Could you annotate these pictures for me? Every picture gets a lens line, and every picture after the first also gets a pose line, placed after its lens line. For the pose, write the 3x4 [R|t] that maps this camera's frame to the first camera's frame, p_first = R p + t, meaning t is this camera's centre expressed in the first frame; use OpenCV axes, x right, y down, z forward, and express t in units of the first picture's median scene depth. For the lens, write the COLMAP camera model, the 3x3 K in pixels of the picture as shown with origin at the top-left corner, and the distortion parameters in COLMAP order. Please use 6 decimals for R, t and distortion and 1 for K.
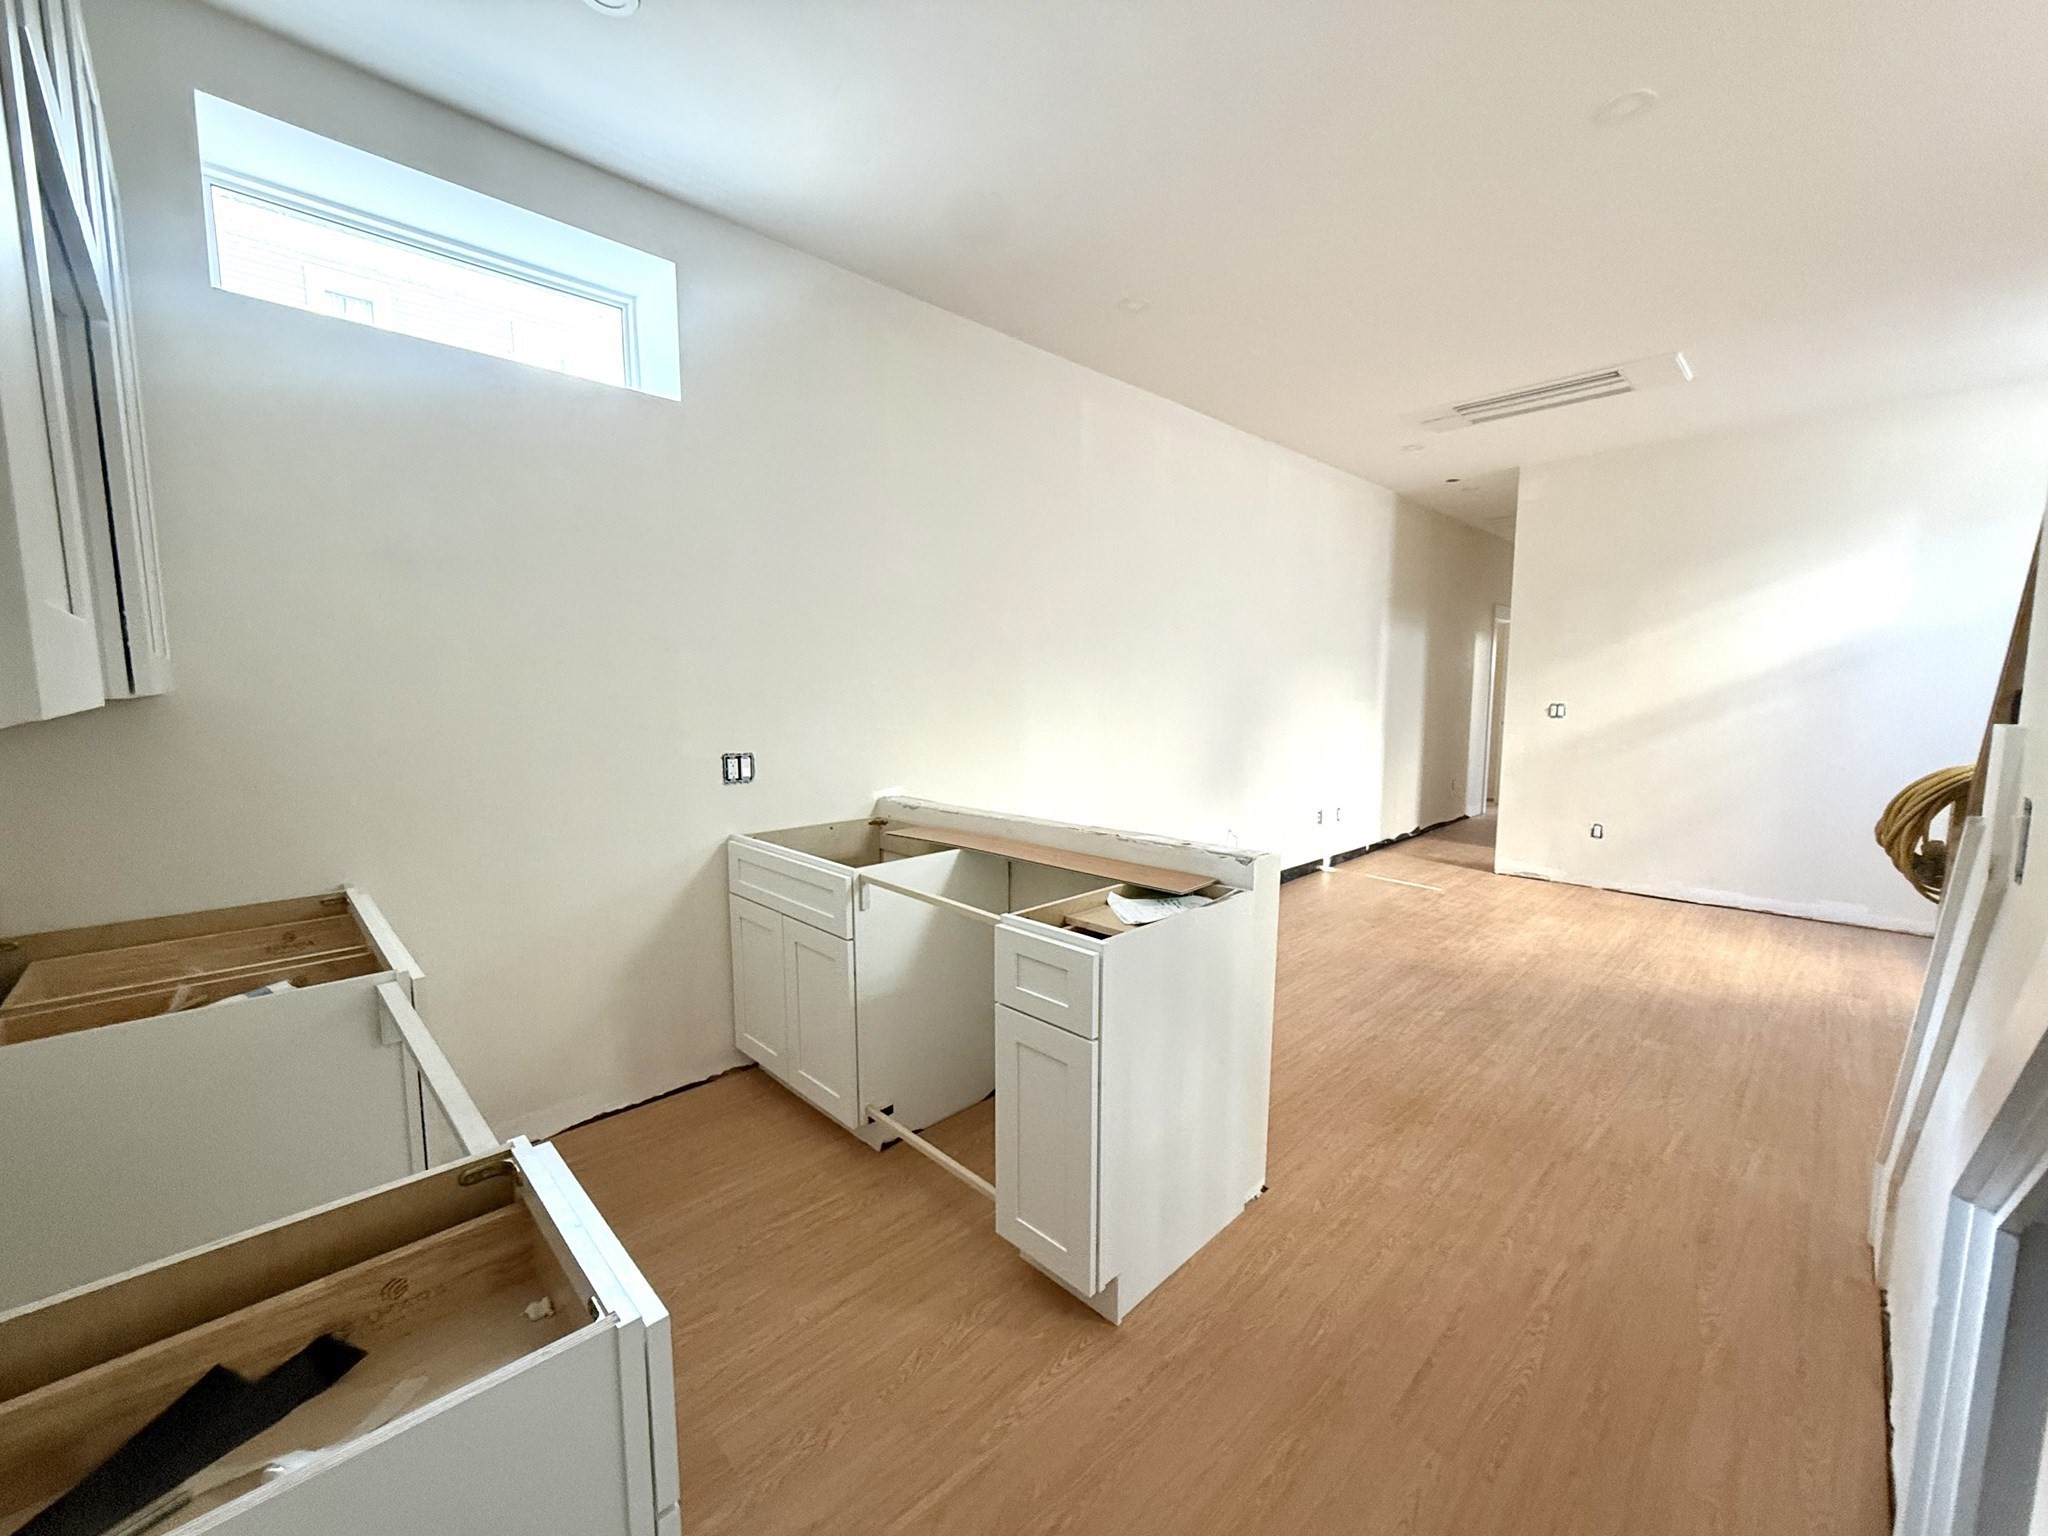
lens RADIAL K [[818.4, 0, 1023.7], [0, 818.4, 768.7], [0, 0, 1]] dist [-0.001927, -0.000142]
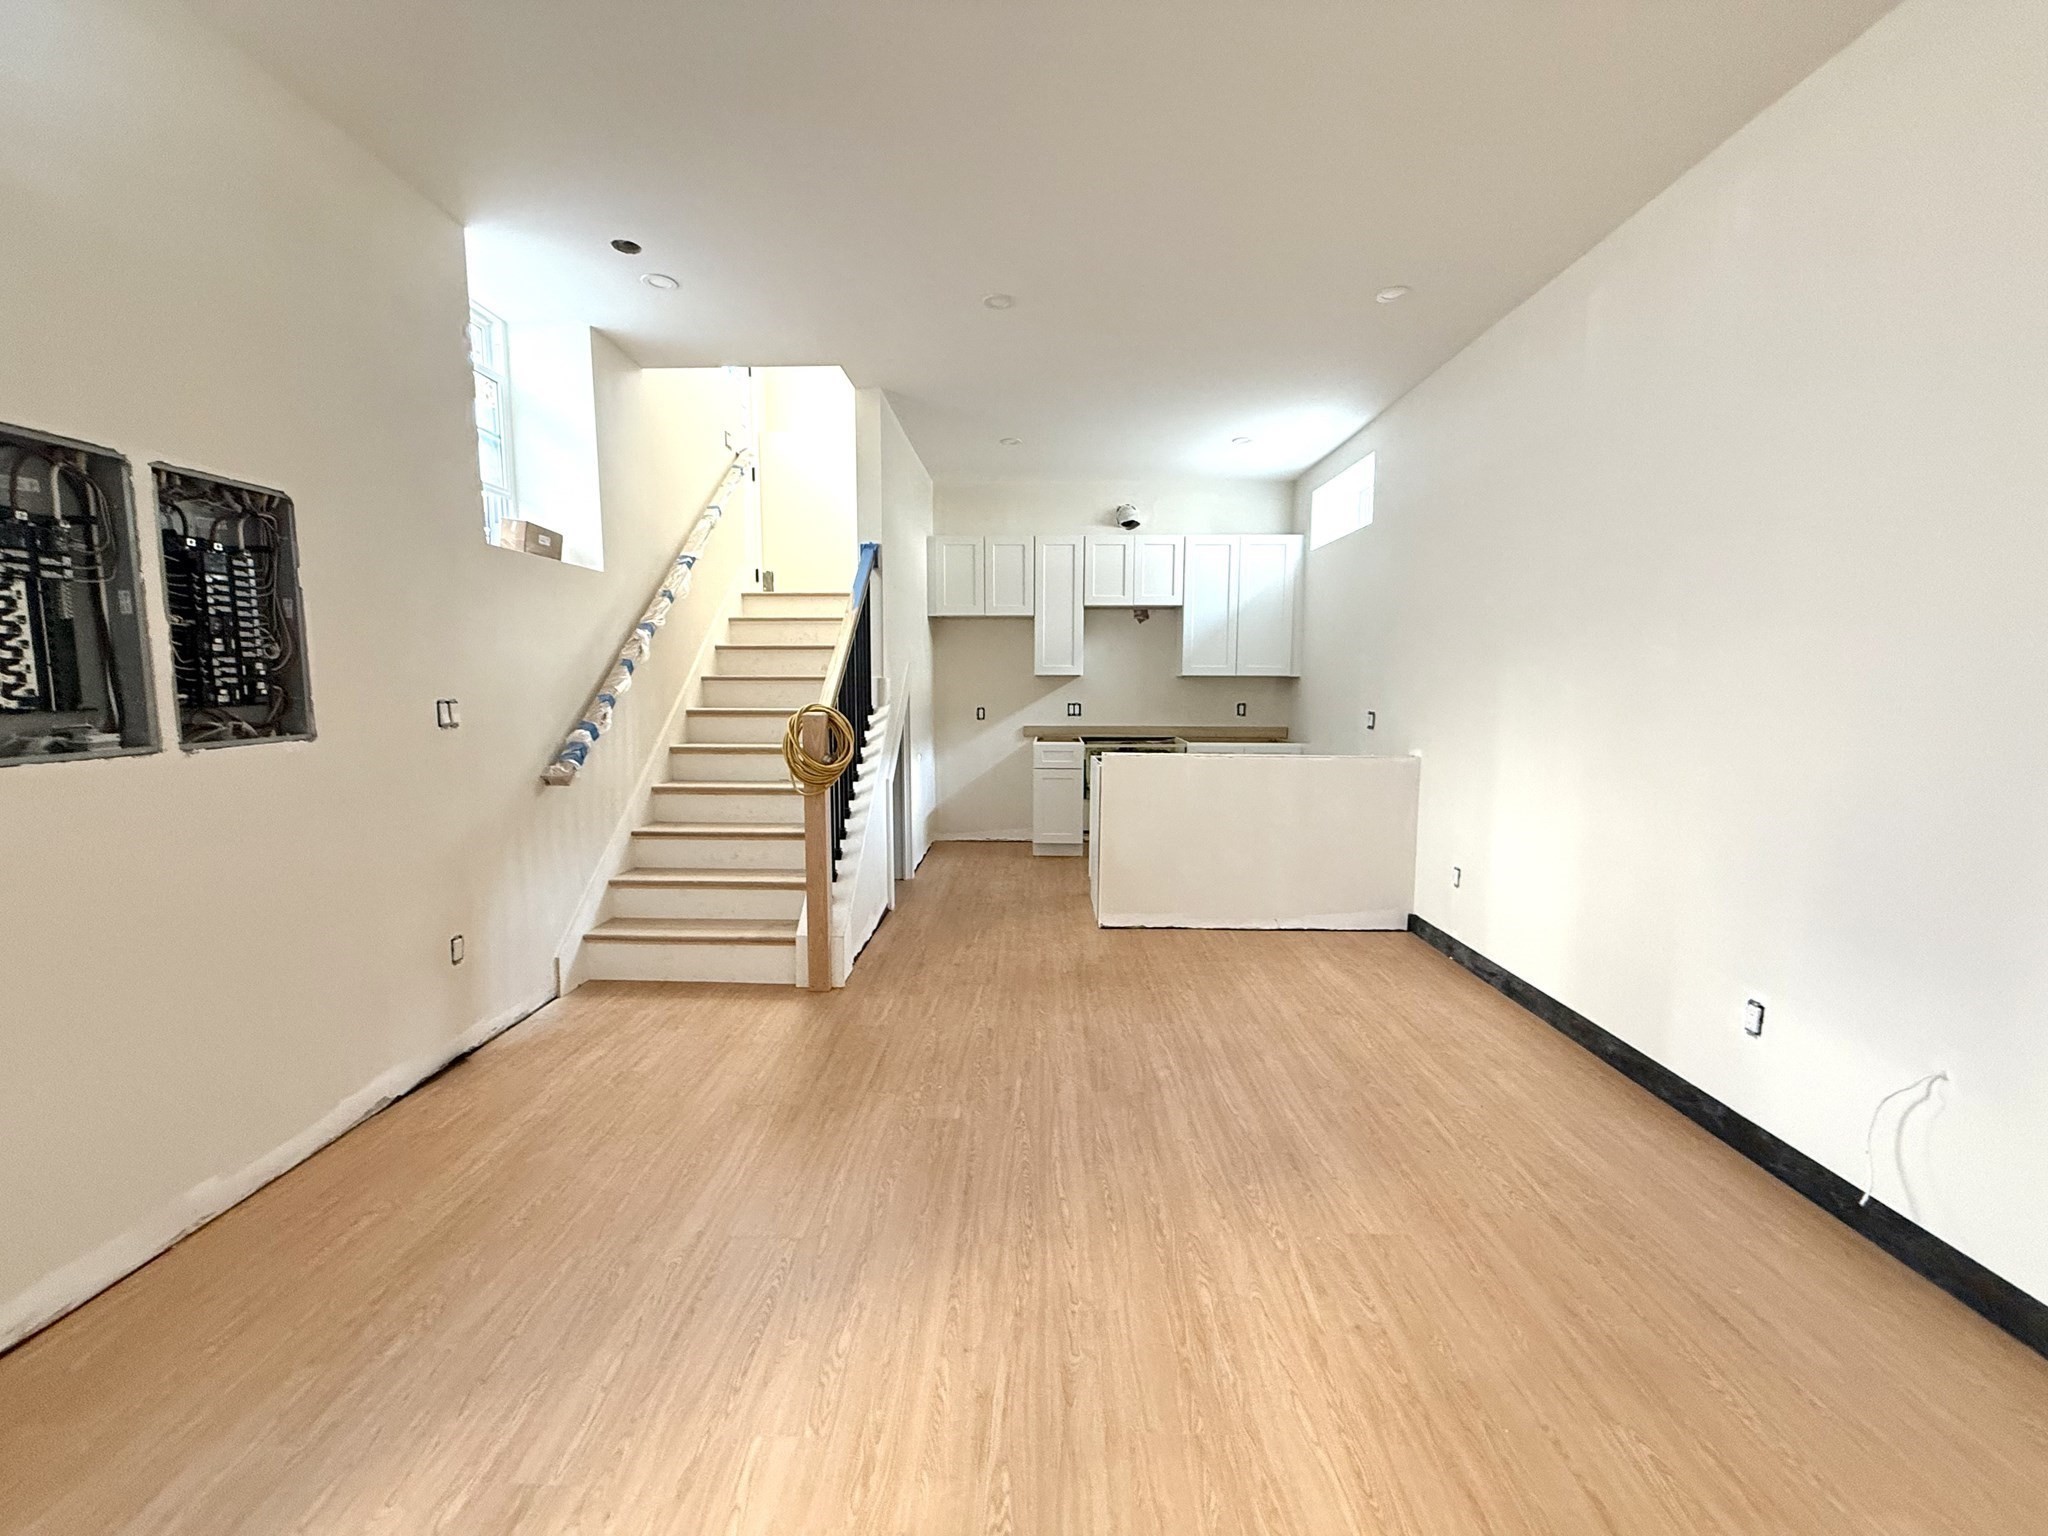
lens RADIAL K [[818.2, 0, 1020.1], [0, 818.2, 766.7], [0, 0, 1]] dist [-0.000204, -0.000103]
pose [[-0.719210, 0.068481, -0.691409, 1.059733], [-0.078068, 0.980864, 0.178358, -0.118444], [0.690392, 0.182254, -0.700101, 1.308886]]
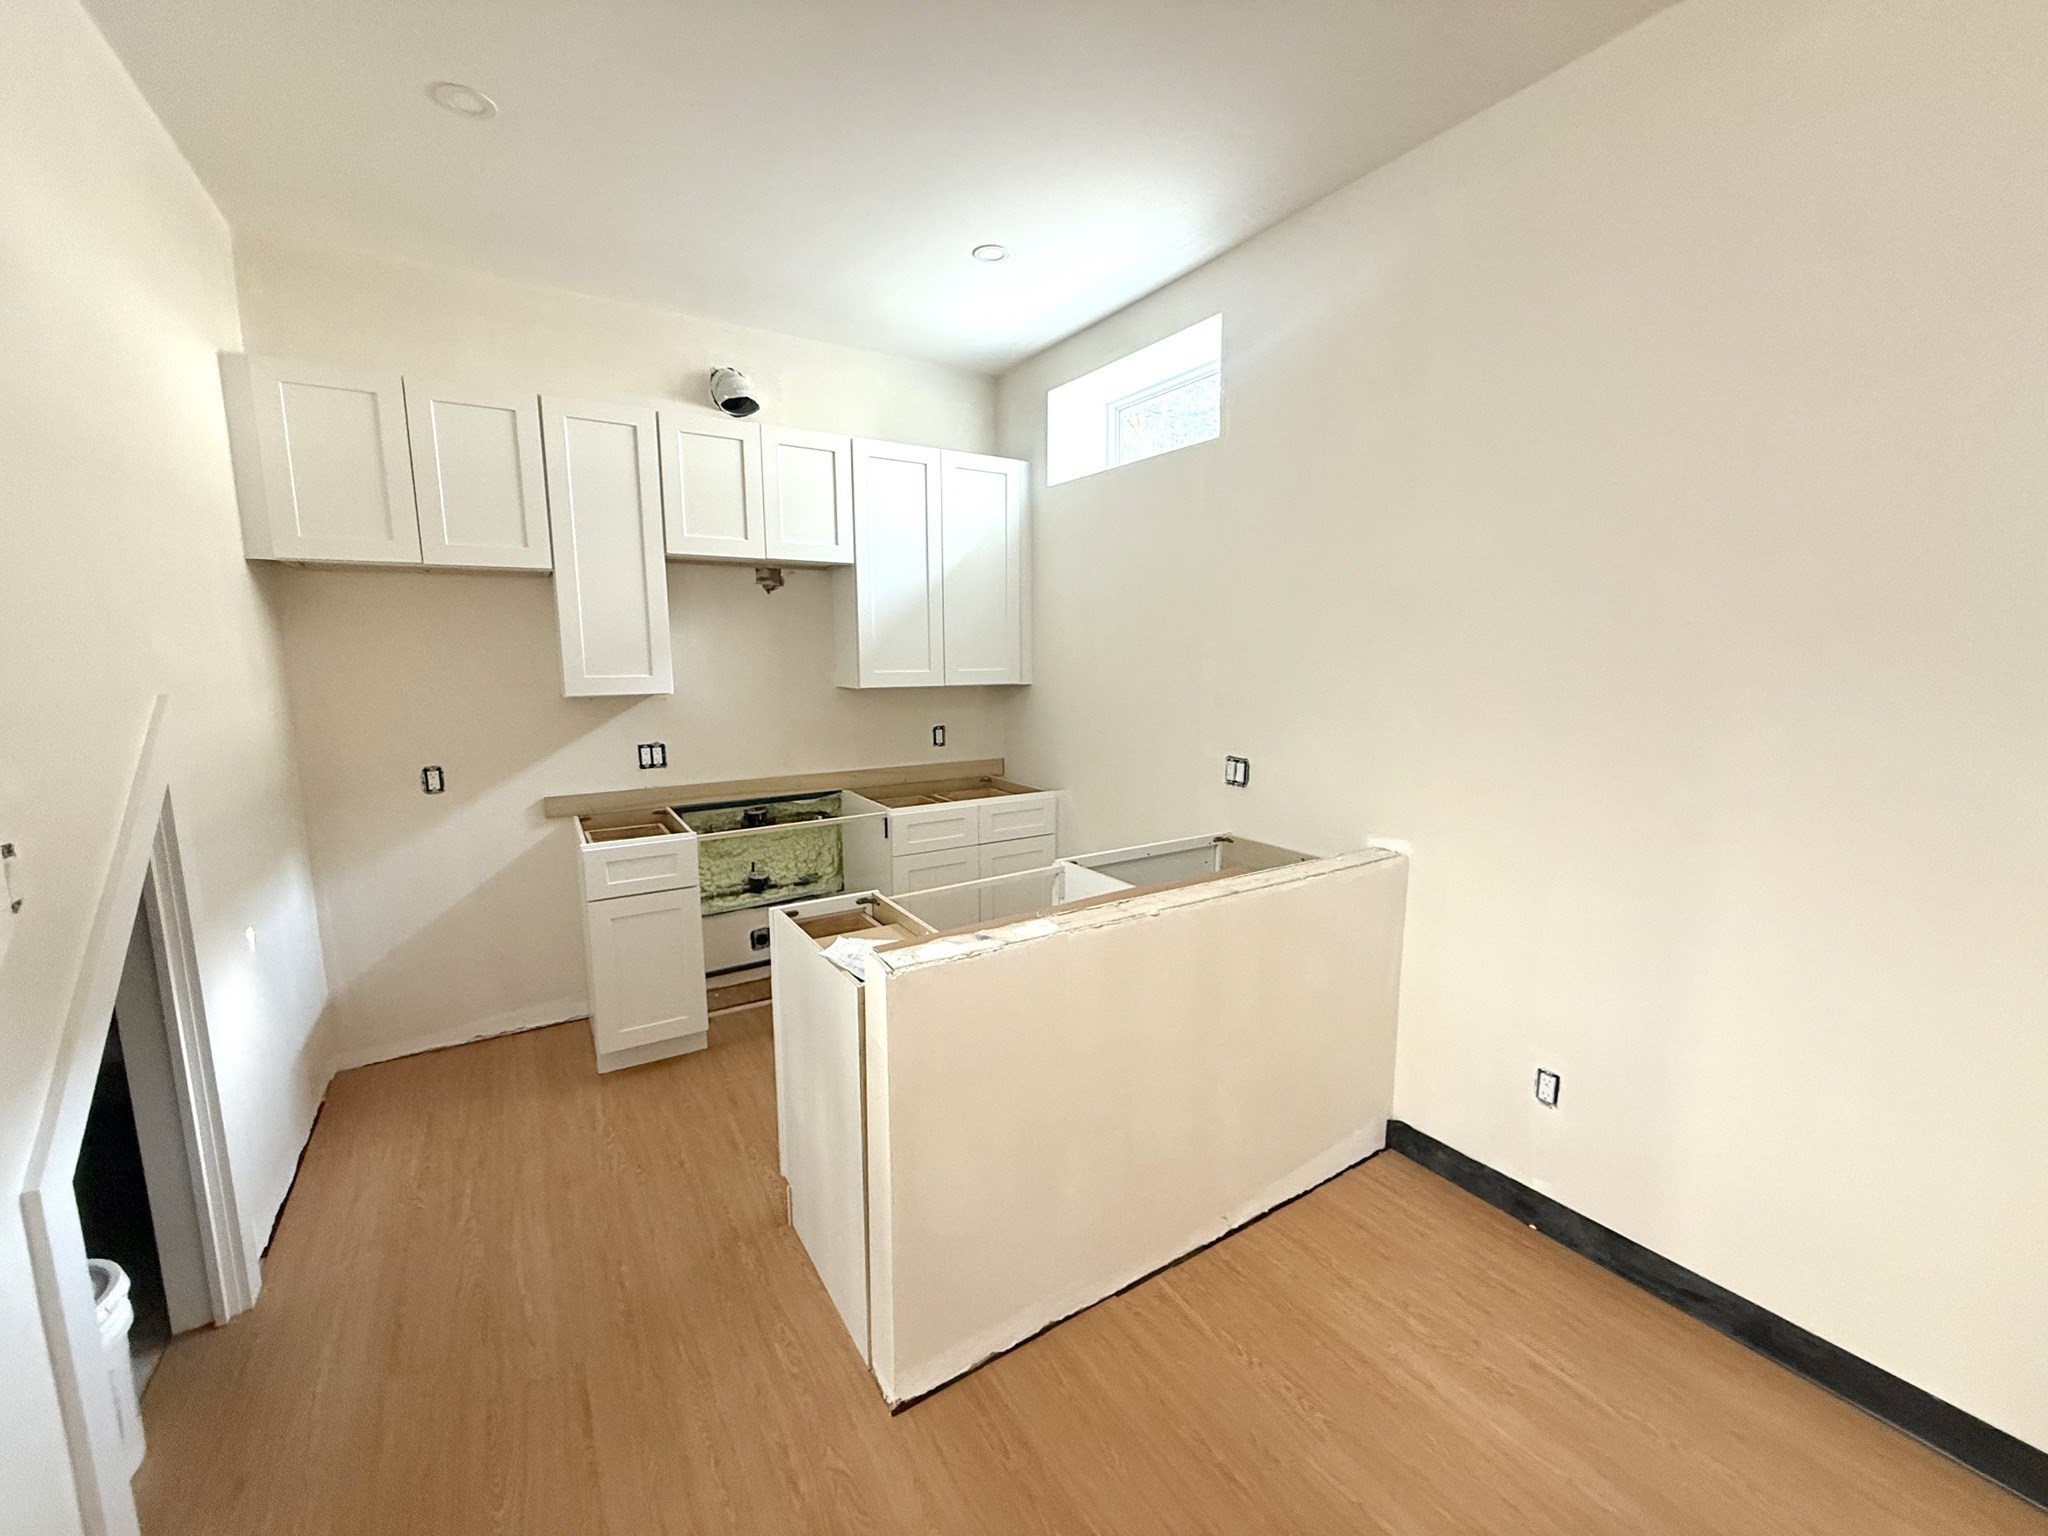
lens RADIAL K [[818.4, 0, 1023.7], [0, 818.4, 768.7], [0, 0, 1]] dist [-0.001927, -0.000142]
pose [[-0.214636, 0.140309, -0.966563, 0.546353], [-0.100858, 0.981153, 0.164824, -0.113297], [0.971473, 0.132863, -0.196440, 0.717217]]
